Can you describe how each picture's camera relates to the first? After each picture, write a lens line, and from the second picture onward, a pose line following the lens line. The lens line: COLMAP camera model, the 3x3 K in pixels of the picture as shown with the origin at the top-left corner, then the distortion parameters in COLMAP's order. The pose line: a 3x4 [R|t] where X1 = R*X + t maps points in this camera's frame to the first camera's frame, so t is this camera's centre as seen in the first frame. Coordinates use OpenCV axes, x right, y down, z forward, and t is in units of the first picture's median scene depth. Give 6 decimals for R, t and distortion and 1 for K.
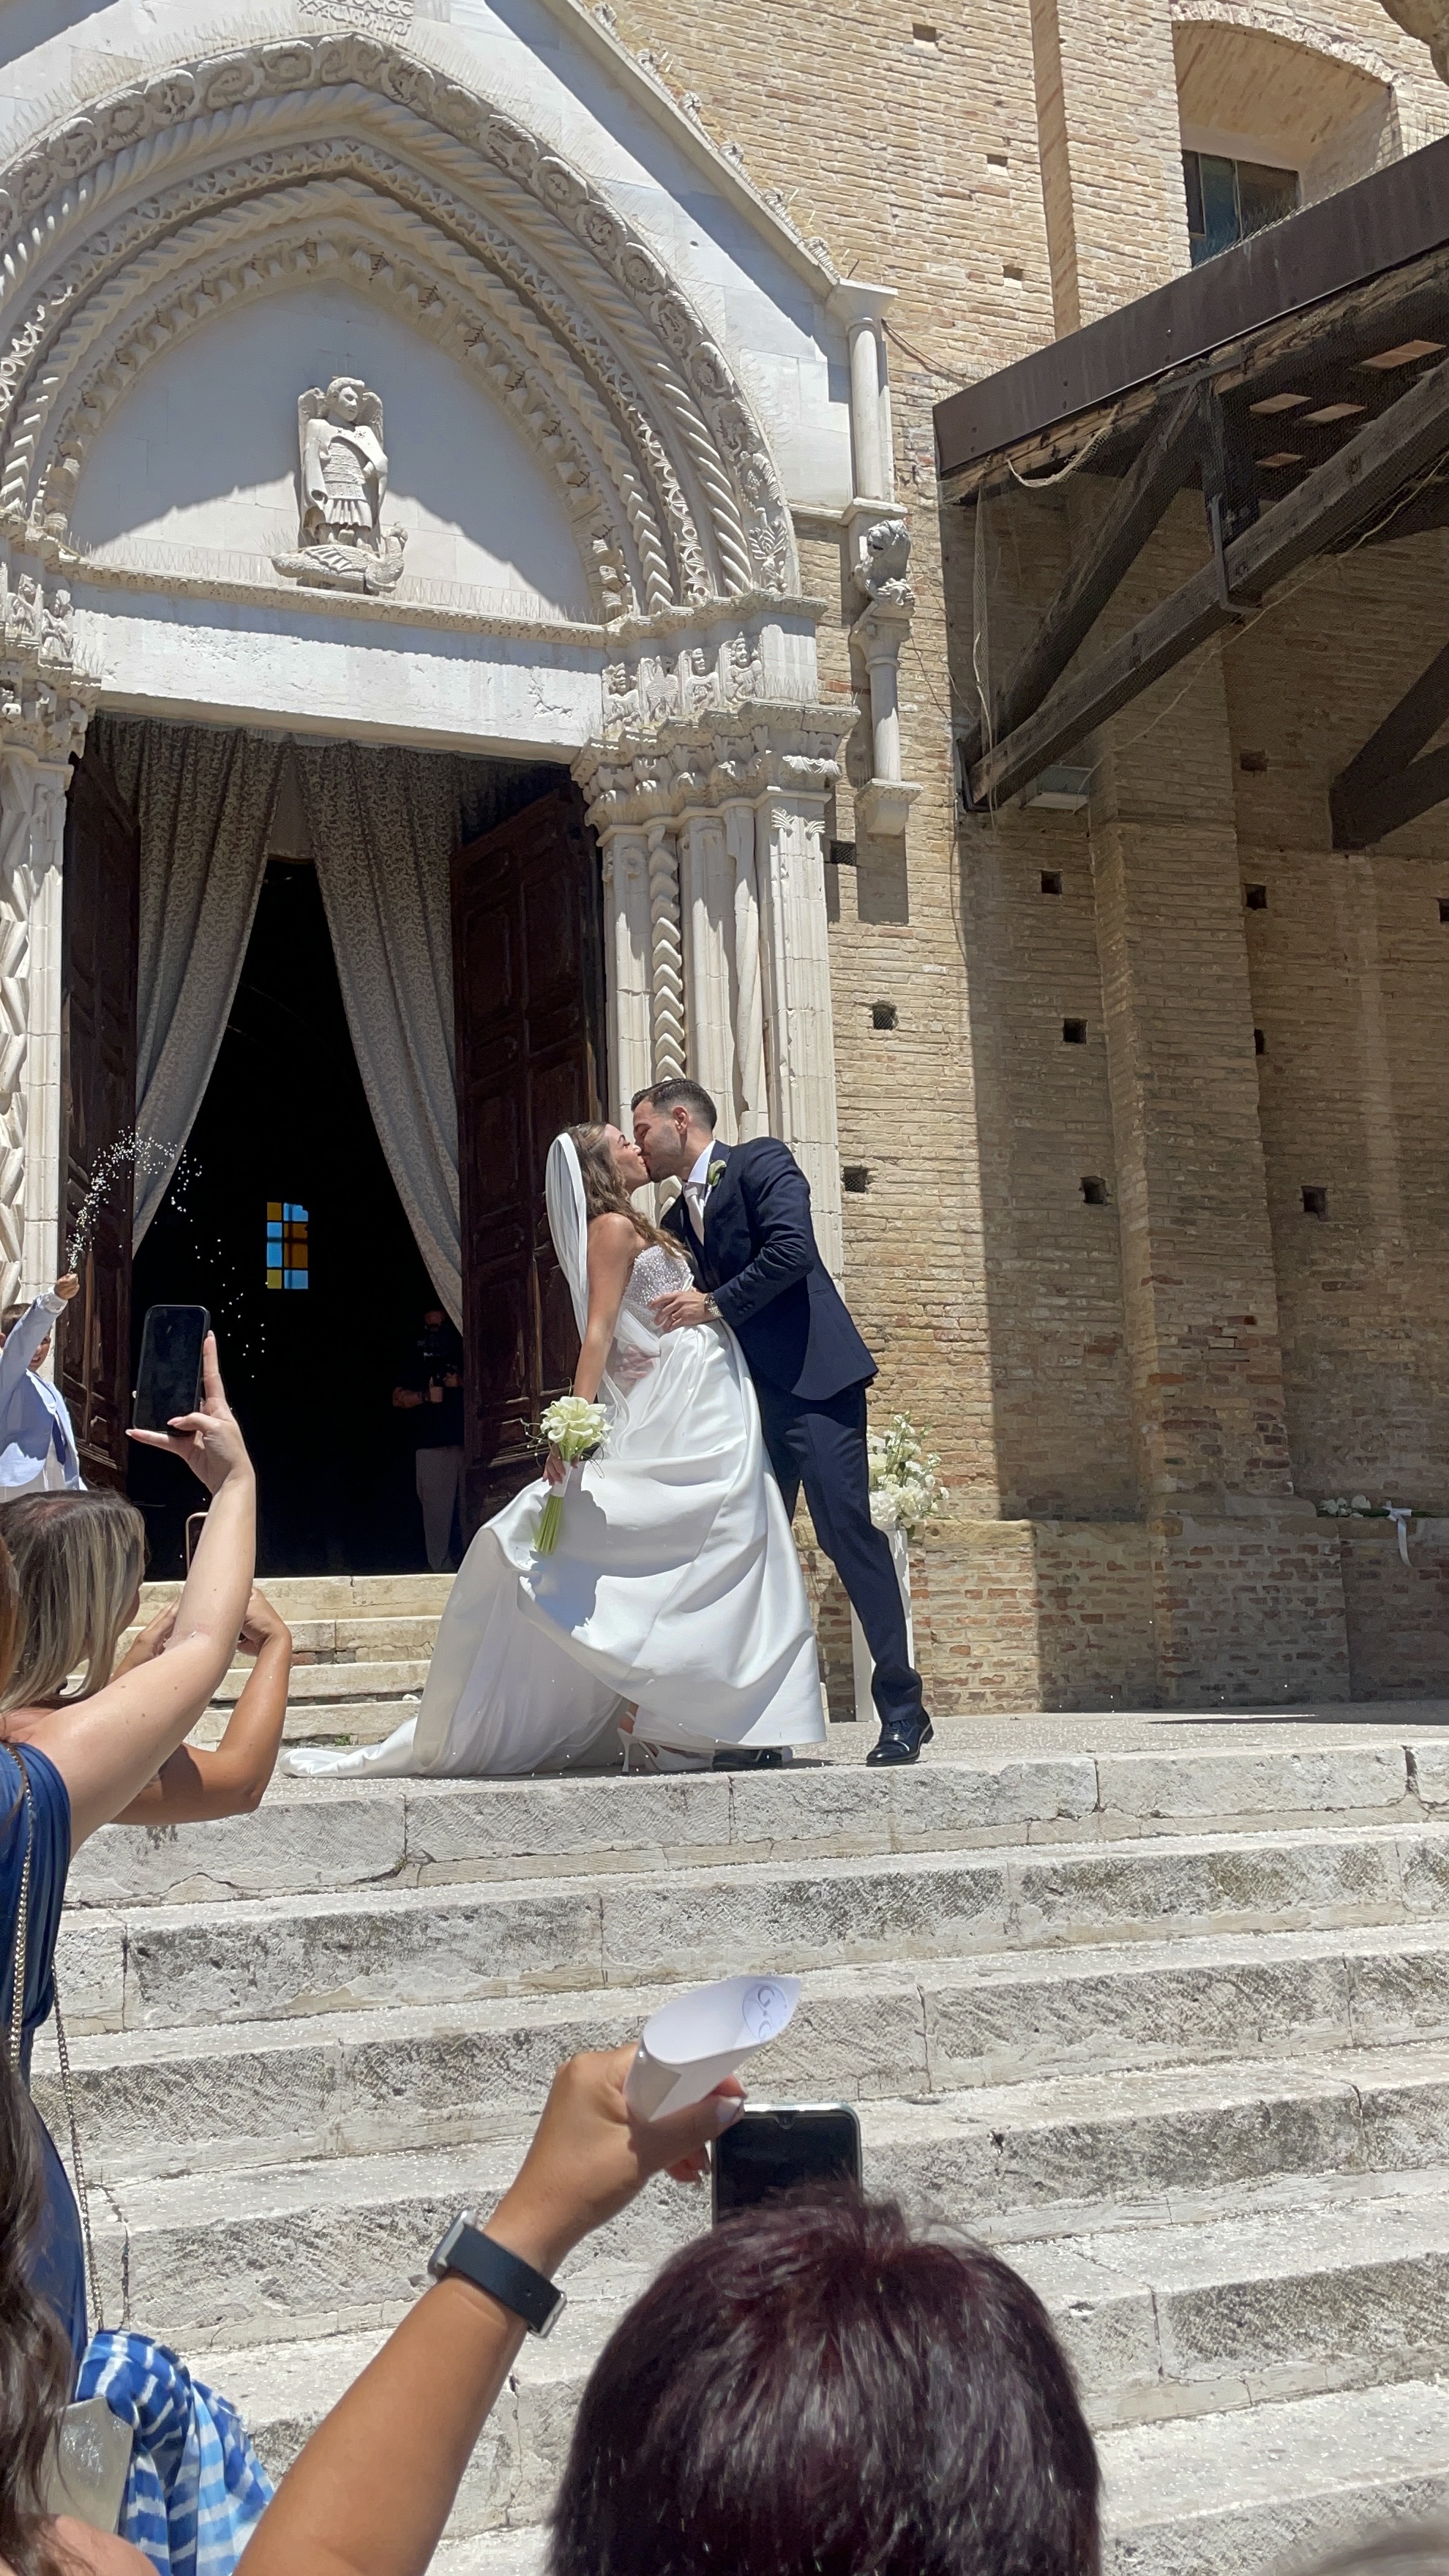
lens RADIAL K [[2234.2, 0, 762.4], [0, 2234.2, 1257.9], [0, 0, 1]] dist [0.089995, -0.130435]
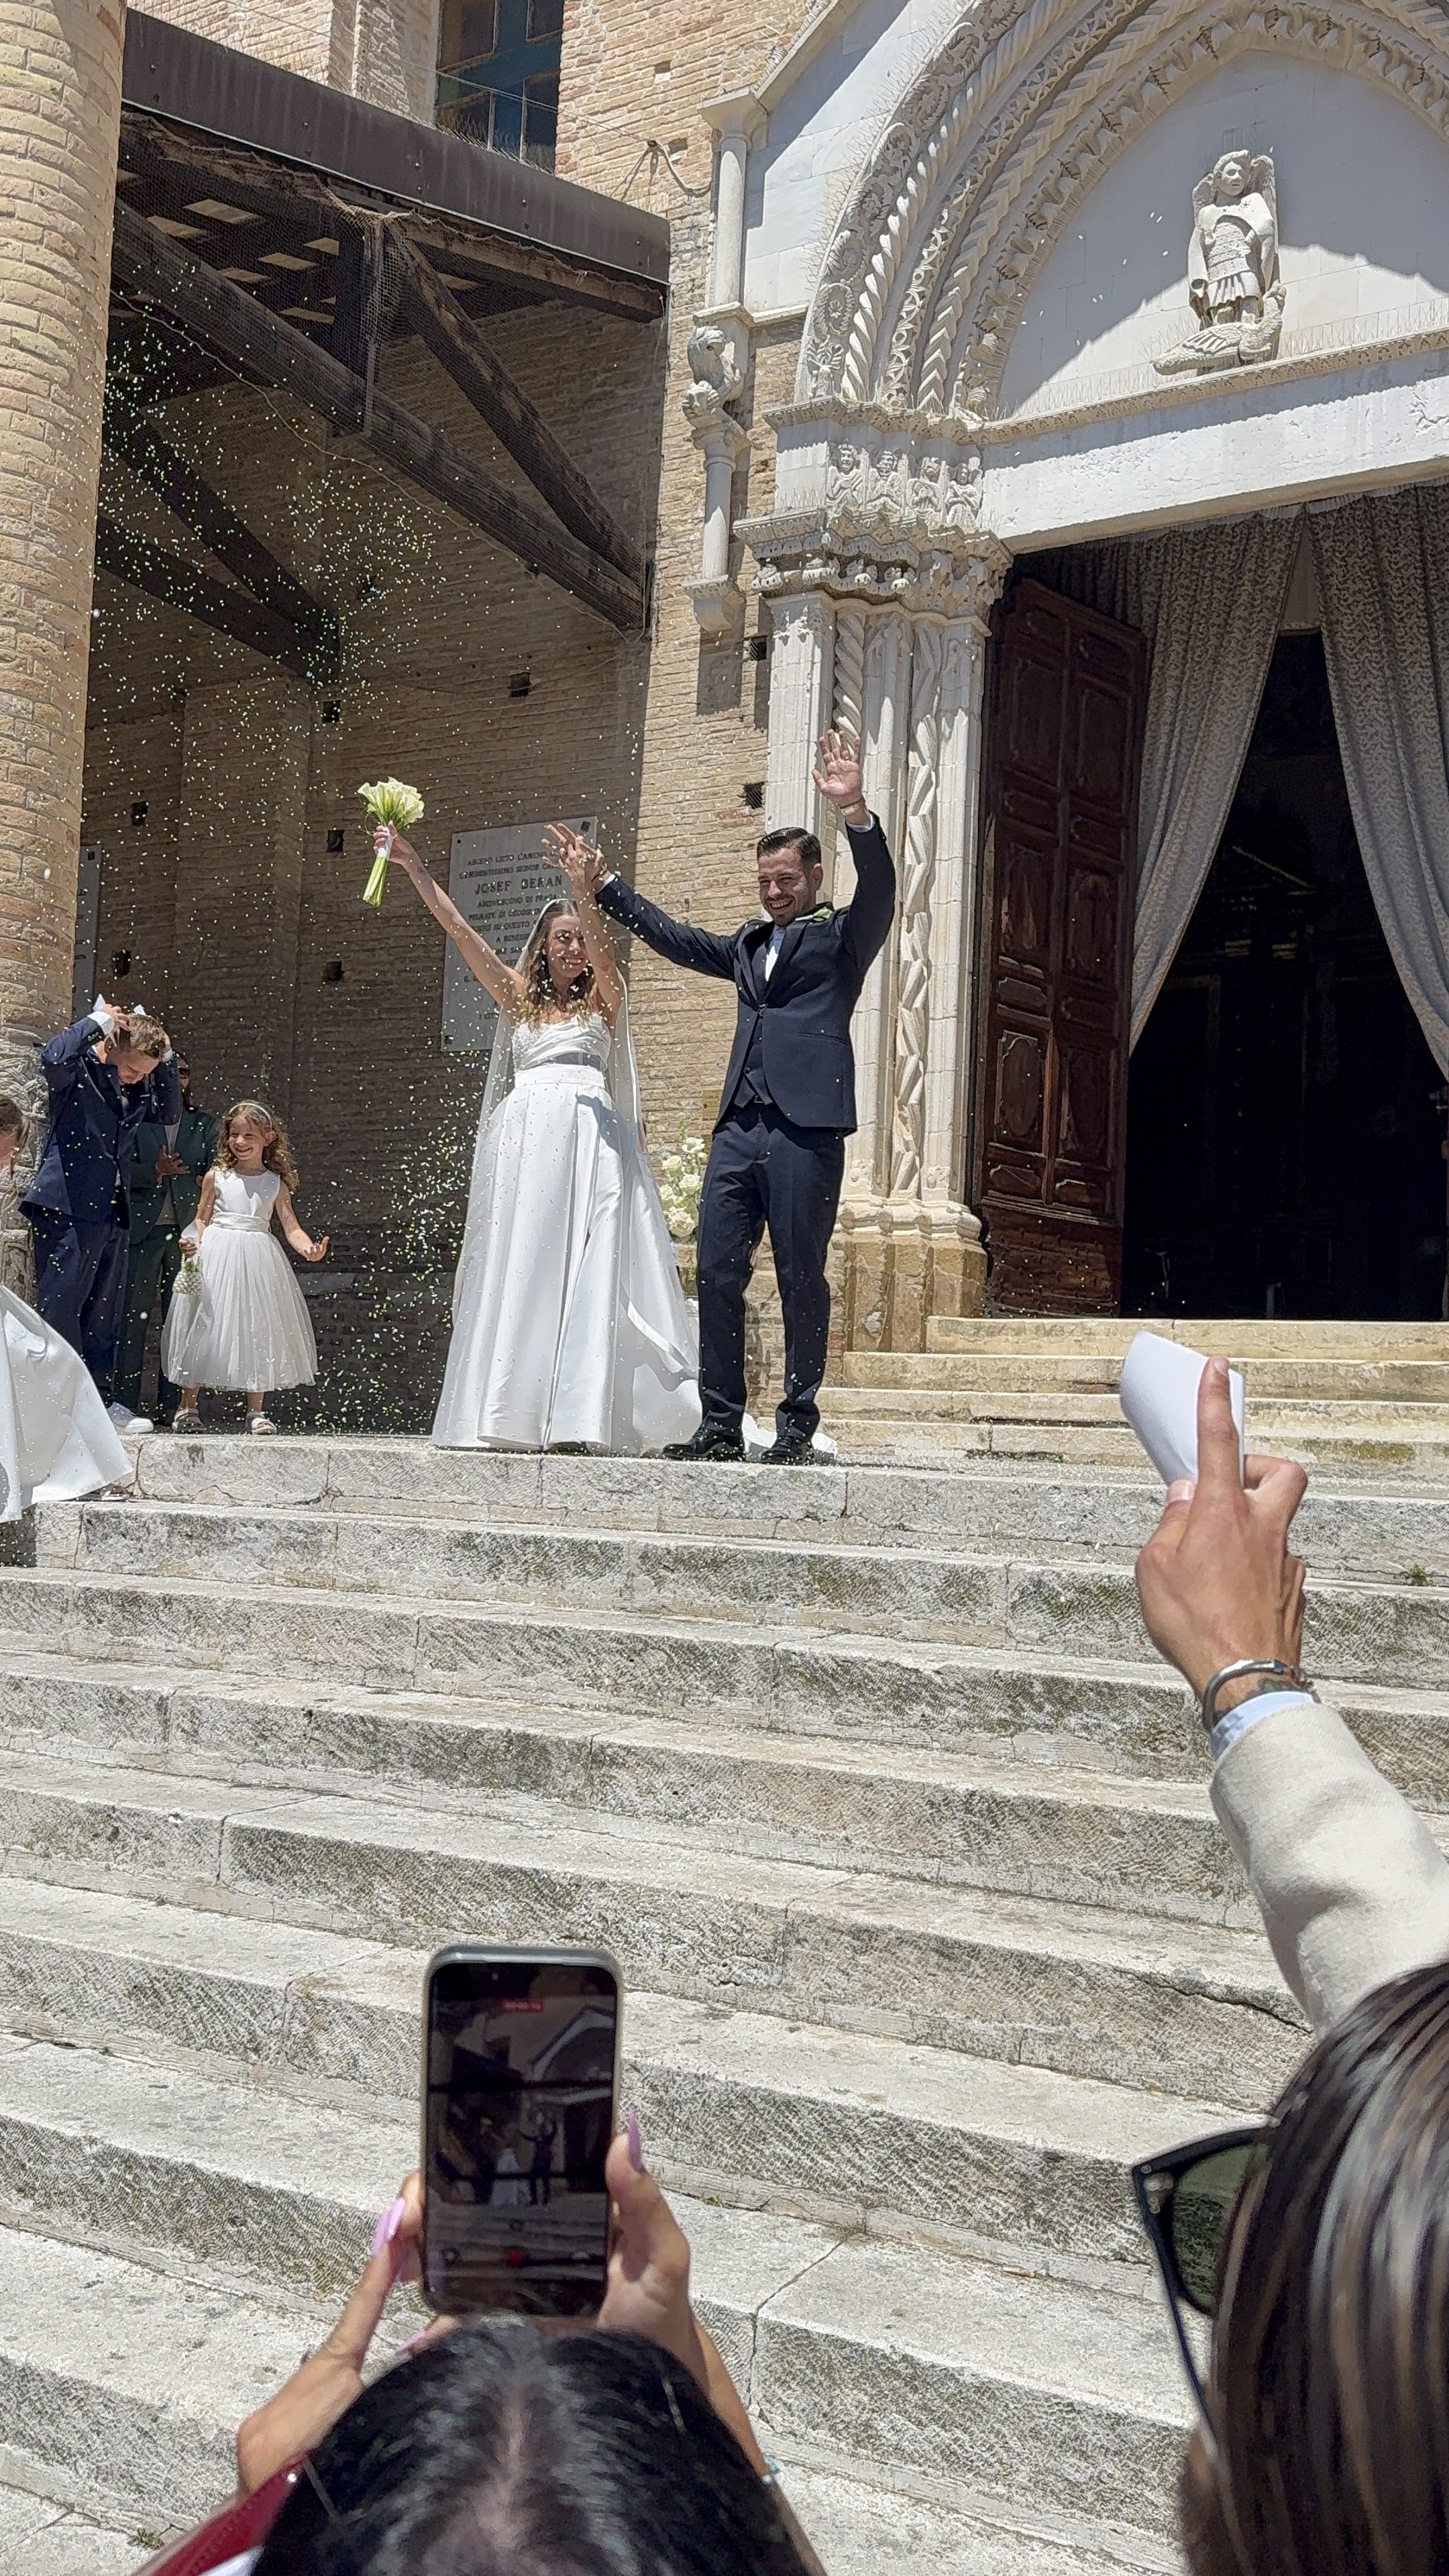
lens RADIAL K [[2125.7, 0, 673.2], [0, 2125.7, 1252.0], [0, 0, 1]] dist [0.169505, -0.312846]
pose [[0.652288, -0.003325, -0.757964, 0.336302], [0.079160, 0.994821, 0.063760, 0.017620], [0.753826, -0.101590, 0.649173, 0.107632]]
